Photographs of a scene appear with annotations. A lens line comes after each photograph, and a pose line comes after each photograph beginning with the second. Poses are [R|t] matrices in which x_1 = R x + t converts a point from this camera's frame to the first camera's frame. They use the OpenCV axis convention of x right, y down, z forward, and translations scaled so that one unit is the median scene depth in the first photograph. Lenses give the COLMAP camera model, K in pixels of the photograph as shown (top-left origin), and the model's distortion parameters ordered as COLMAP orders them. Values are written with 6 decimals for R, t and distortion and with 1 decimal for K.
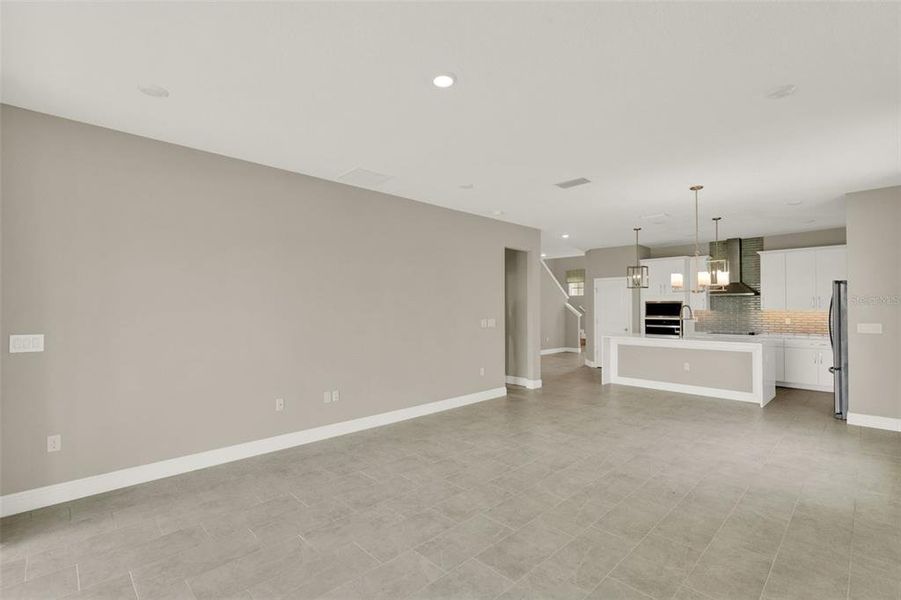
lens RADIAL K [[409.8, 0, 457.9], [0, 409.8, 305.8], [0, 0, 1]] dist [0.009798, 0.000134]
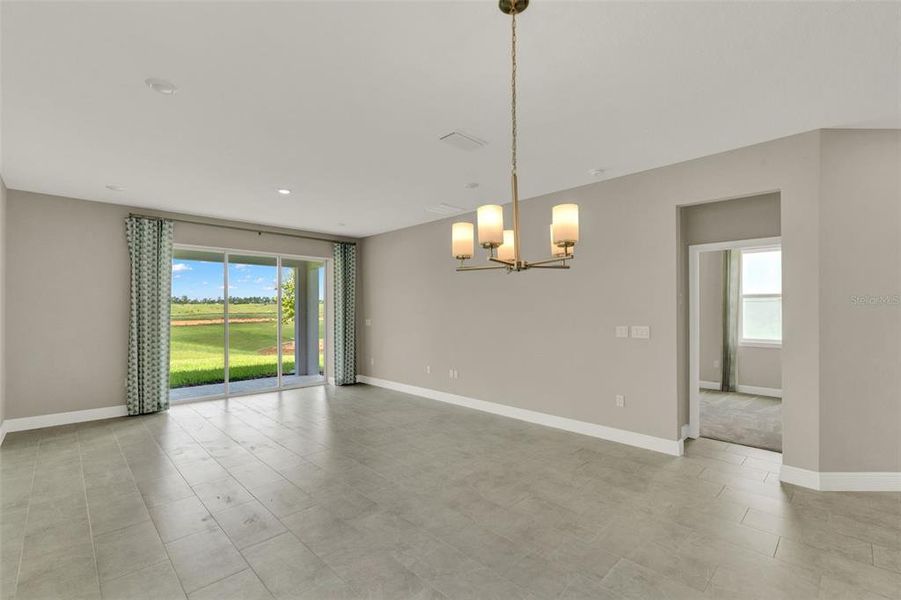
lens RADIAL K [[409.8, 0, 457.9], [0, 409.8, 305.8], [0, 0, 1]] dist [0.009798, 0.000134]
pose [[-0.008741, -0.004666, -0.999951, 1.013142], [0.010628, 0.999932, -0.004759, -0.000471], [0.999905, -0.010669, -0.008691, 0.976982]]
